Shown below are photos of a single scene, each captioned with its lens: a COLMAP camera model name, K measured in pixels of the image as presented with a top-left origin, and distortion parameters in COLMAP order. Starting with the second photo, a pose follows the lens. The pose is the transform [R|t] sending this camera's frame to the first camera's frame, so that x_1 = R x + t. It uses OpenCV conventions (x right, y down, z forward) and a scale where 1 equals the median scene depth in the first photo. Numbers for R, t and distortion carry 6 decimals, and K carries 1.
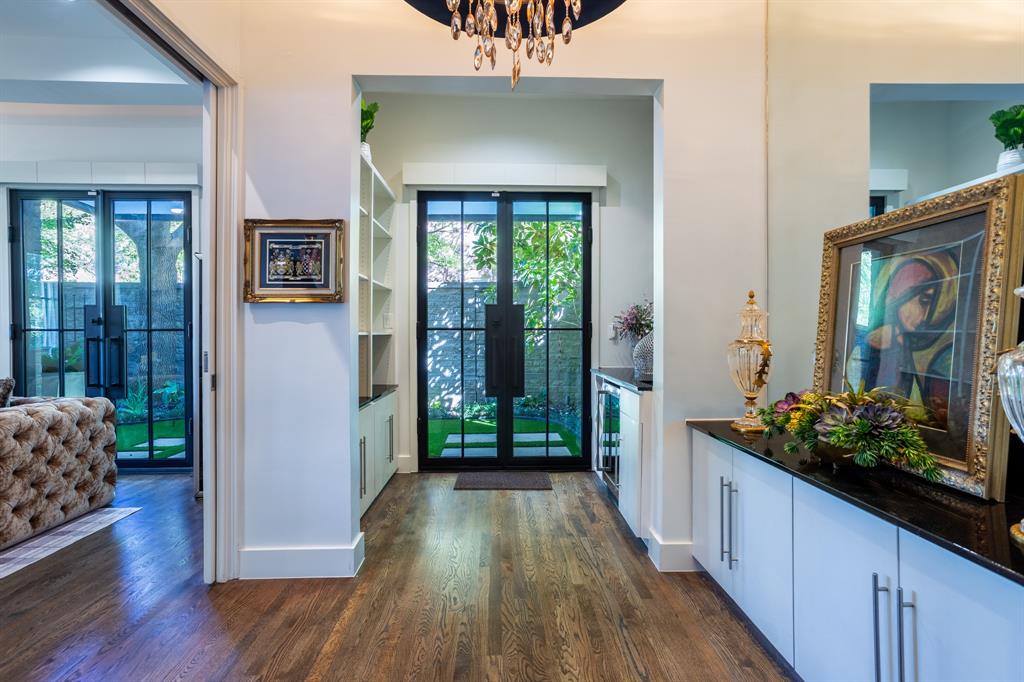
lens RADIAL K [[497.7, 0, 513.4], [0, 497.7, 342.5], [0, 0, 1]] dist [-0.018508, 0.009311]
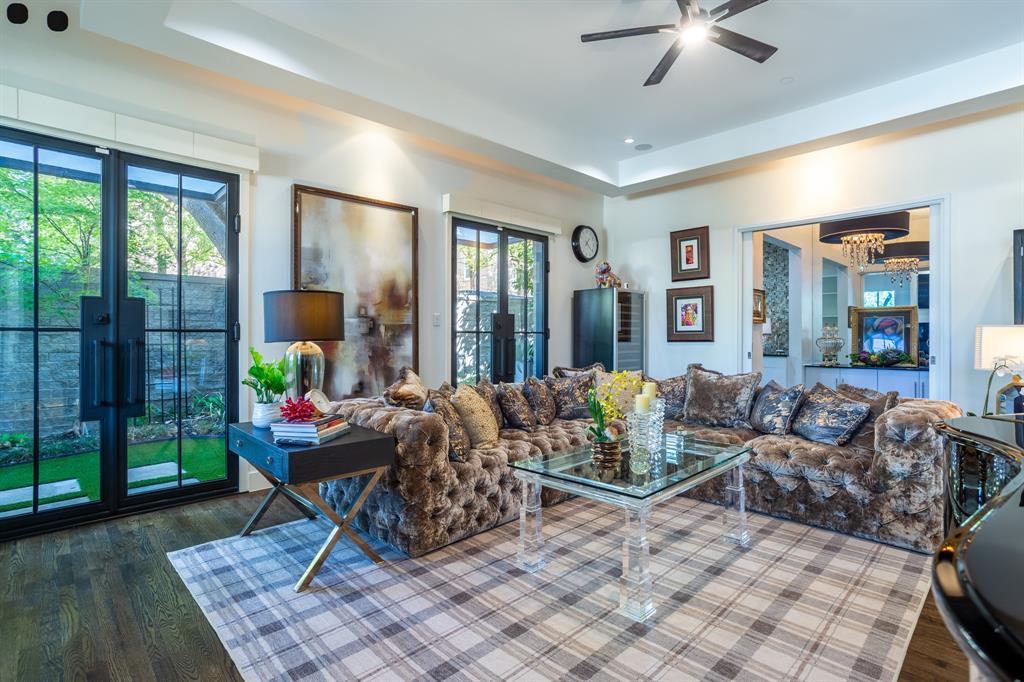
lens RADIAL K [[497.7, 0, 549.1], [0, 497.7, 329.2], [0, 0, 1]] dist [-0.018508, 0.009311]
pose [[0.722529, 0.009983, 0.691268, -0.223456], [0.011342, 0.999590, -0.026290, 0.000242], [-0.691247, 0.026835, 0.722120, -0.005480]]
